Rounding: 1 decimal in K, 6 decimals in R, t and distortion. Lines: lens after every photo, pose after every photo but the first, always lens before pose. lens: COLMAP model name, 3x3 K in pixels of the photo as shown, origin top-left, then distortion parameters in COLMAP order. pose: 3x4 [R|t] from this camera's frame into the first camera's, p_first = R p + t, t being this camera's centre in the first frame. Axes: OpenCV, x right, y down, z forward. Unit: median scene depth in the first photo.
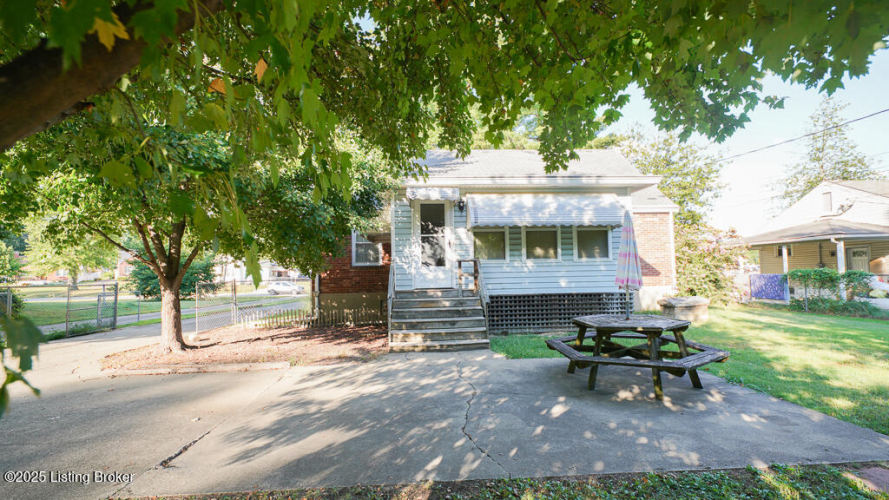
lens RADIAL K [[365.5, 0, 444.4], [0, 365.5, 252.8], [0, 0, 1]] dist [0.006350, 0.000471]
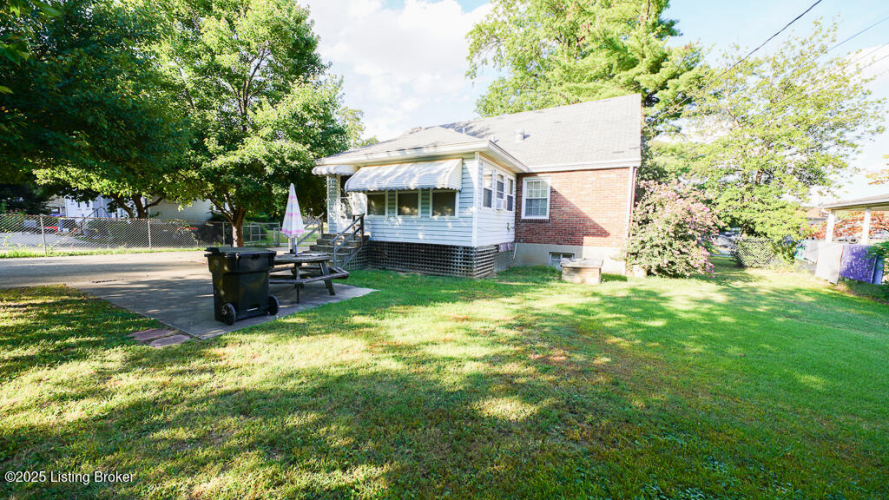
lens RADIAL K [[312.0, 0, 442.7], [0, 312.0, 249.6], [0, 0, 1]] dist [-0.000995, 0.000097]
pose [[0.844514, 0.081878, -0.529237, 0.974958], [-0.008755, 0.990222, 0.139227, -0.019094], [0.535462, -0.112946, 0.836973, 0.135418]]
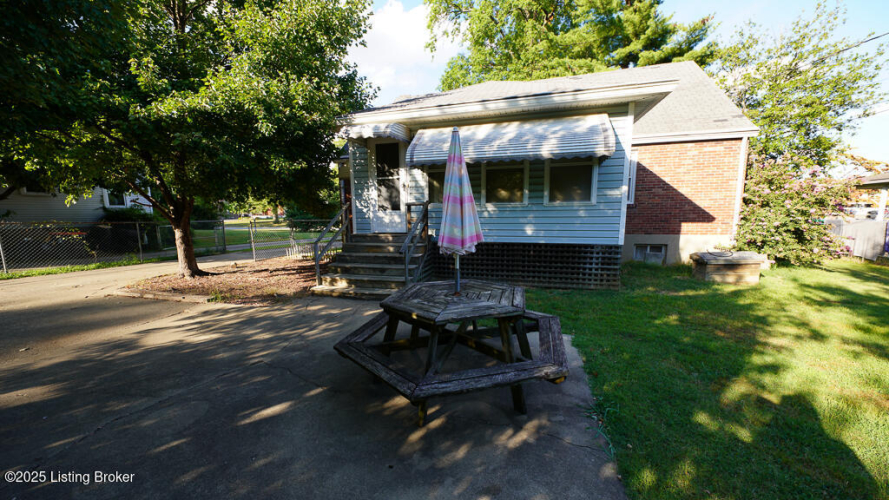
lens RADIAL K [[307.1, 0, 445.9], [0, 307.1, 253.4], [0, 0, 1]] dist [-0.002158, -0.001075]
pose [[0.946336, 0.051555, -0.319046, 0.376480], [0.009401, 0.982385, 0.186631, -0.001506], [0.323048, -0.179615, 0.929182, 0.265733]]
